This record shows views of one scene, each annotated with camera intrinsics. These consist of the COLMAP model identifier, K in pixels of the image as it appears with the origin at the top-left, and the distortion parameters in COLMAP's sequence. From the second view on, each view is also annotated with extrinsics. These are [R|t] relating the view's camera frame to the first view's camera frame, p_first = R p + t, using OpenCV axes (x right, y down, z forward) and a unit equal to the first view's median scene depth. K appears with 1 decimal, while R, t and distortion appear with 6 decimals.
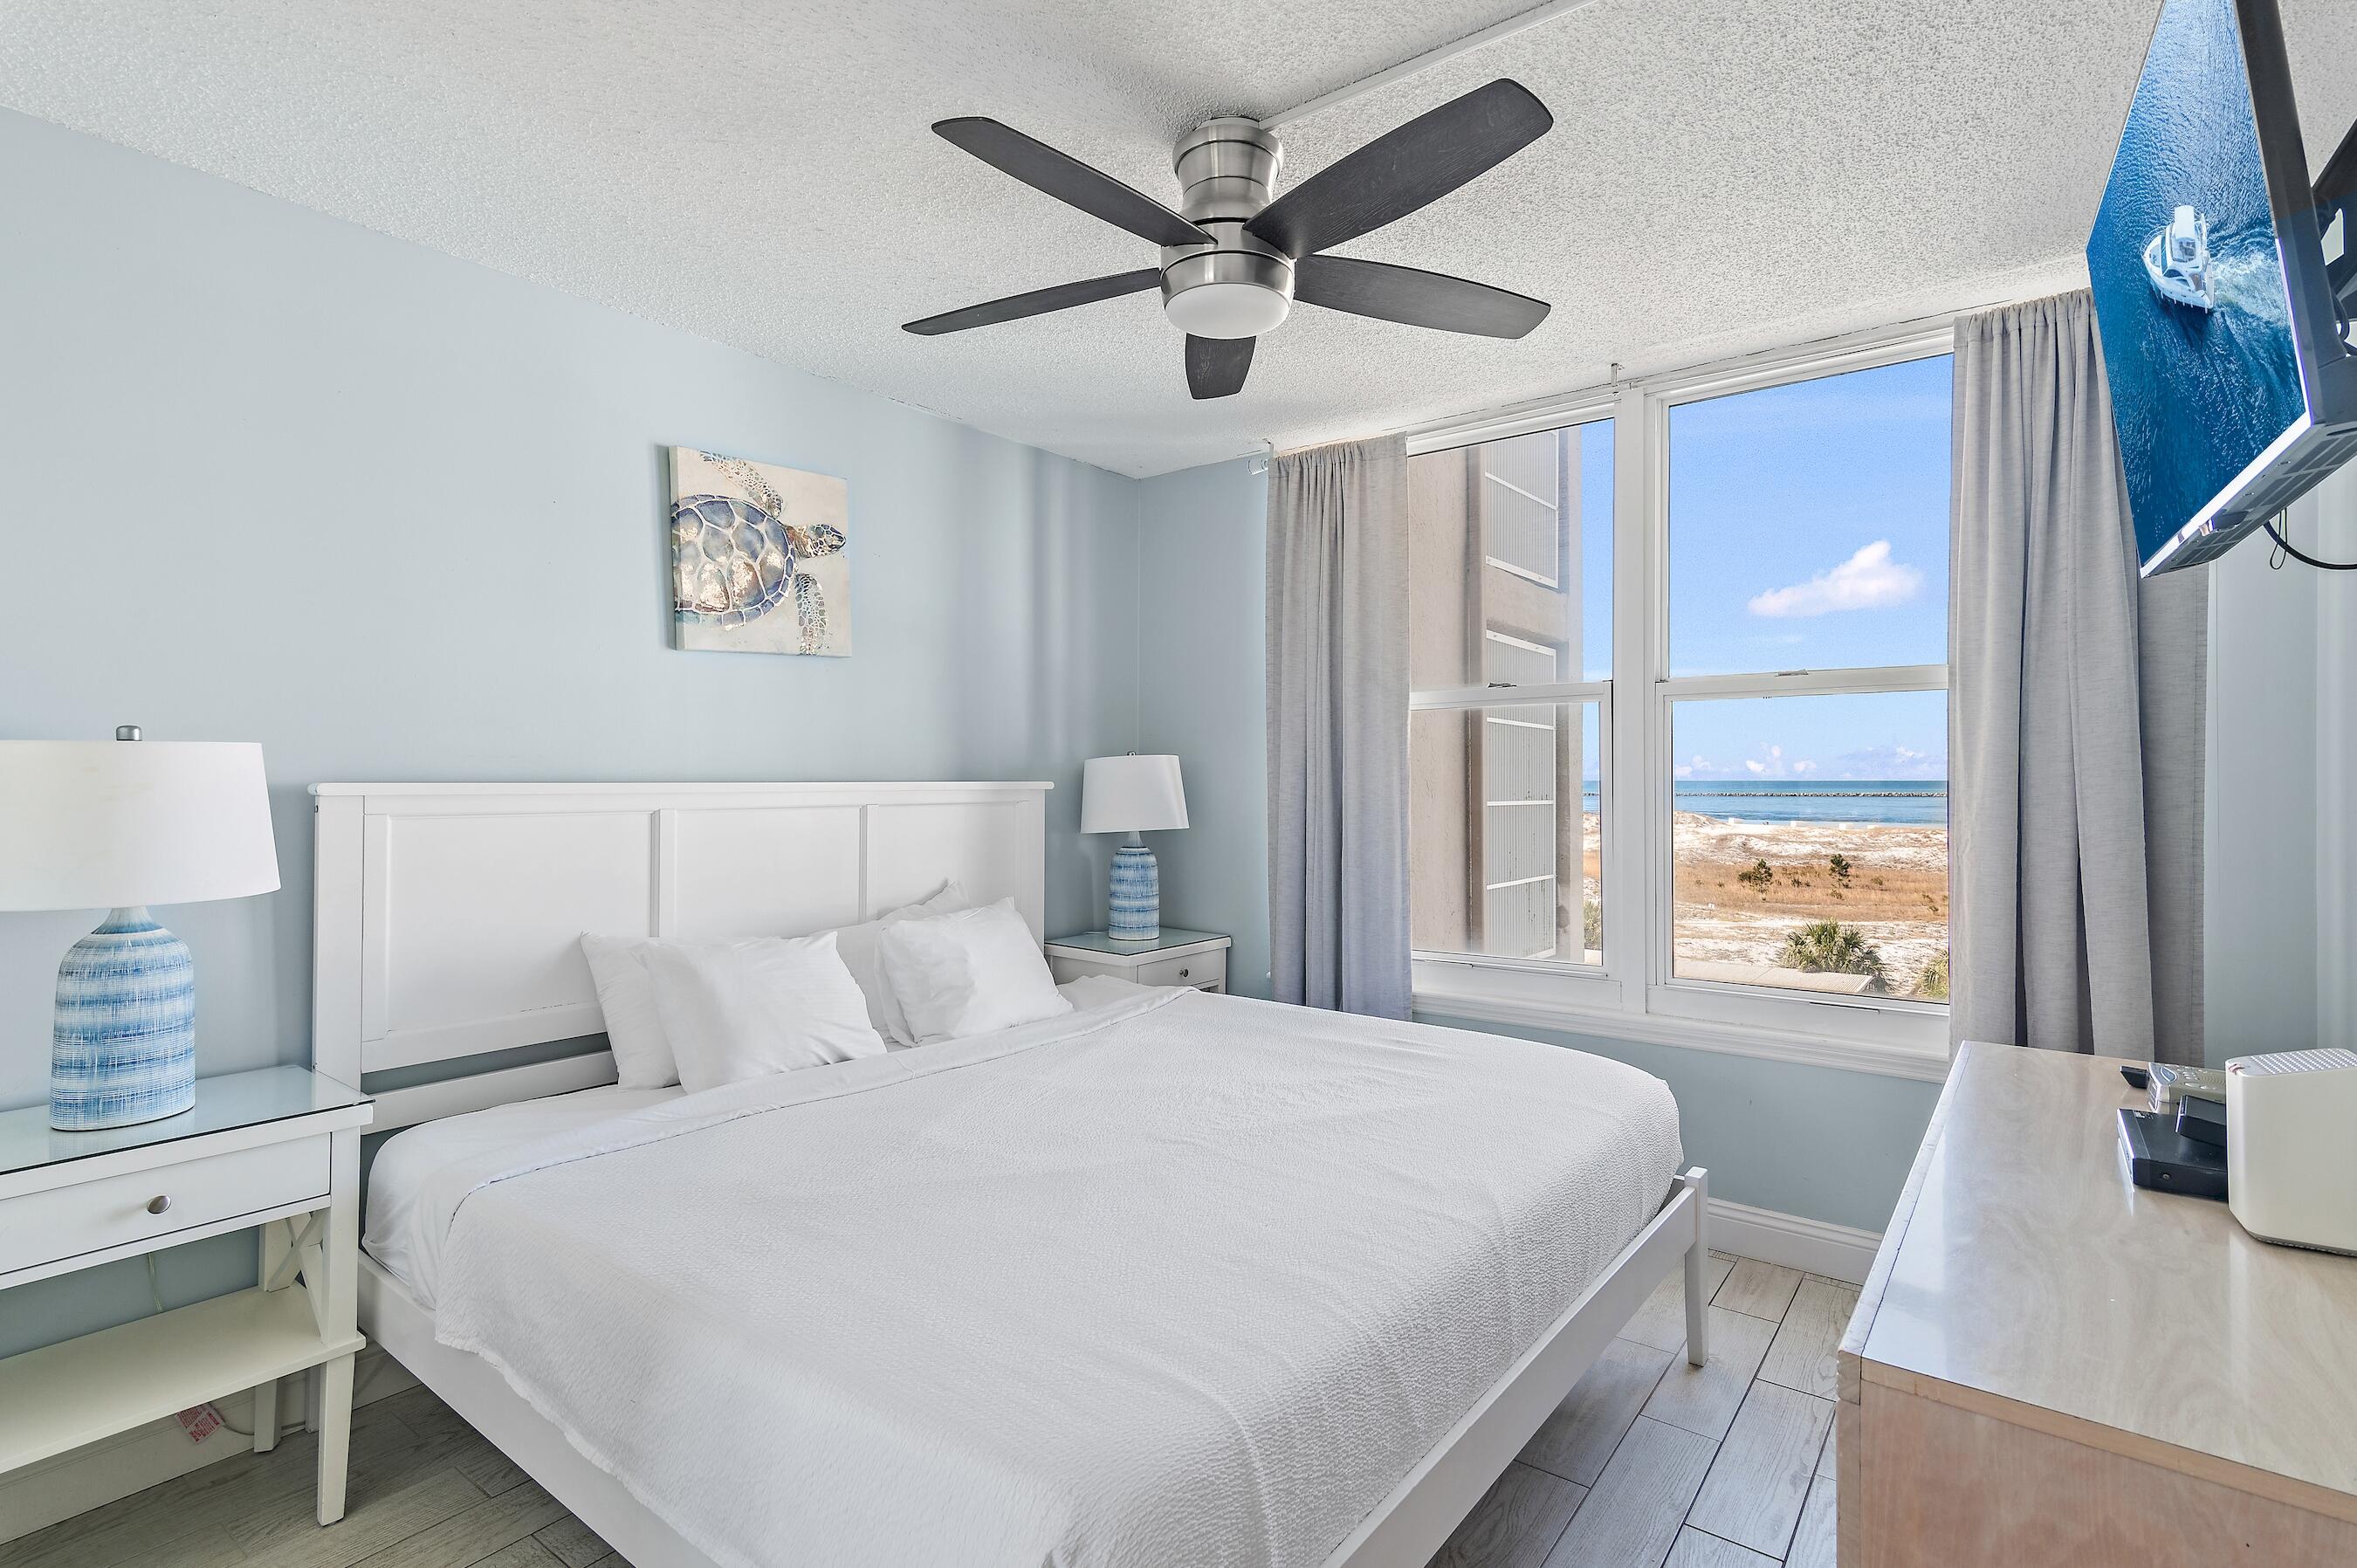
lens RADIAL K [[1107.9, 0, 1167.0], [0, 1107.9, 781.2], [0, 0, 1]] dist [0.005351, 0.000386]
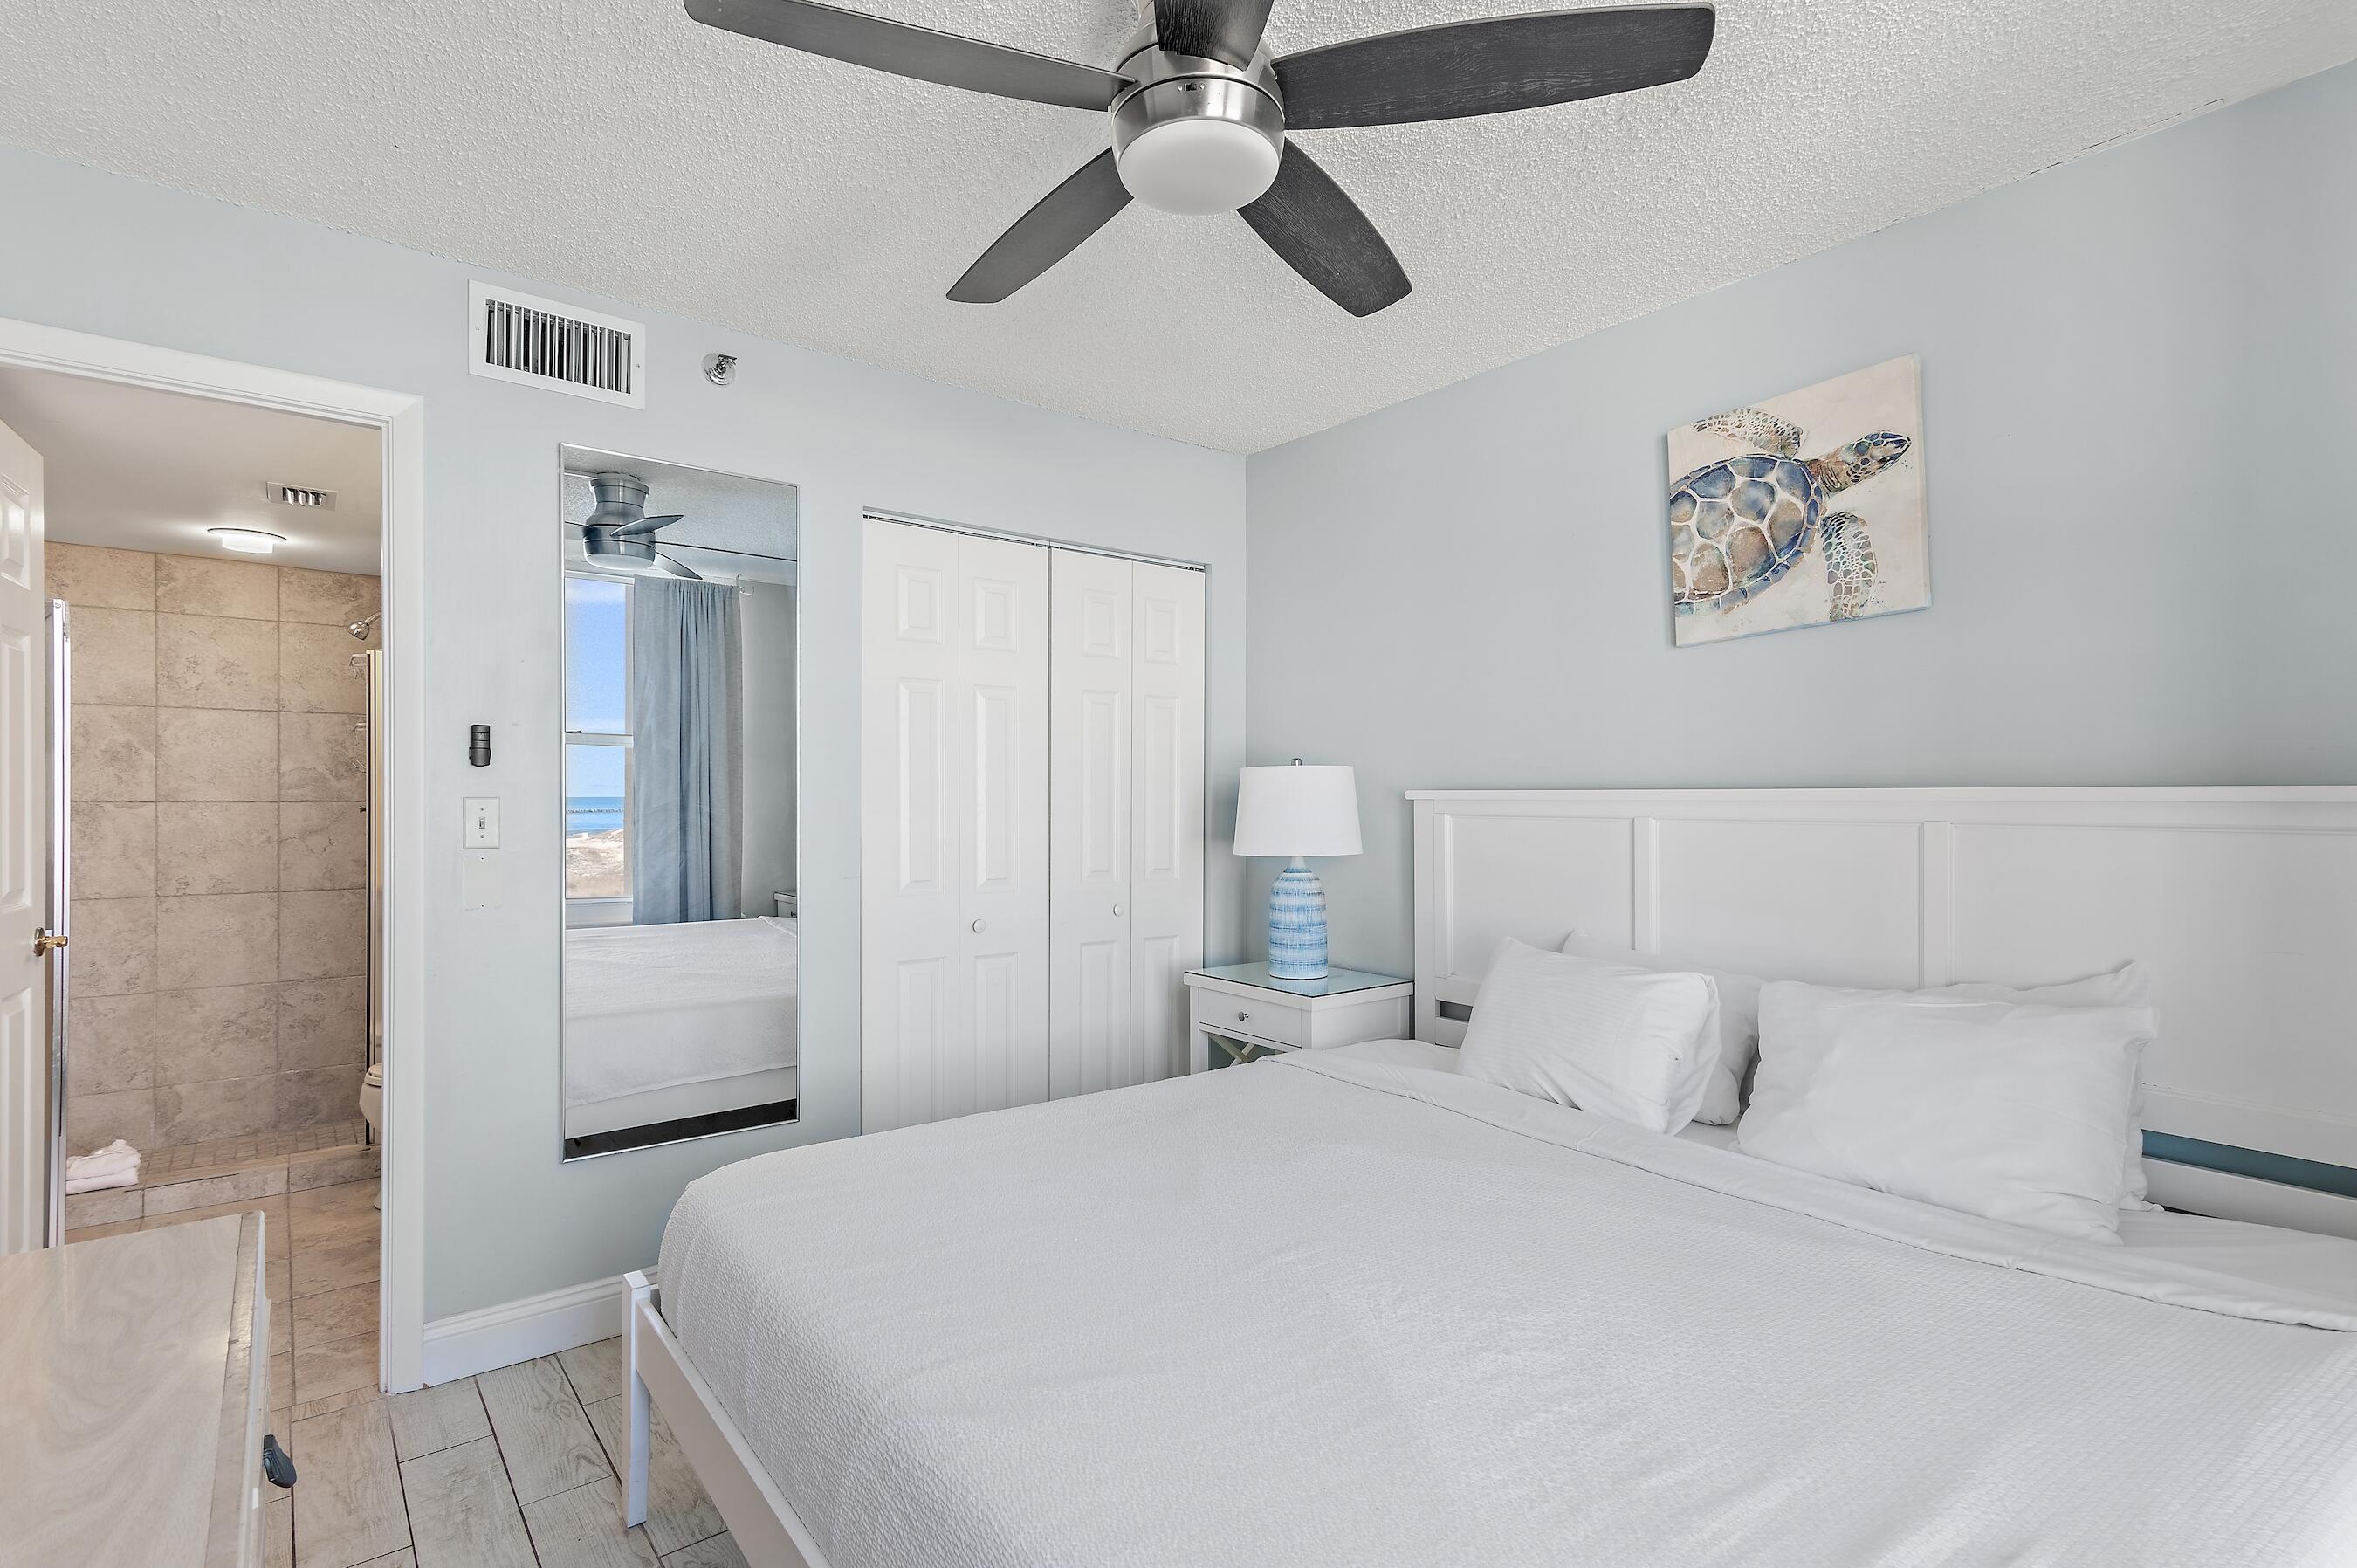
lens RADIAL K [[1181.9, 0, 1184.8], [0, 1181.9, 787.6], [0, 0, 1]] dist [0.016731, 0.000070]
pose [[-0.243592, 0.004401, -0.969868, 0.626382], [0.007732, 0.999967, 0.002596, -0.005710], [0.969847, -0.006866, -0.243618, 0.839323]]
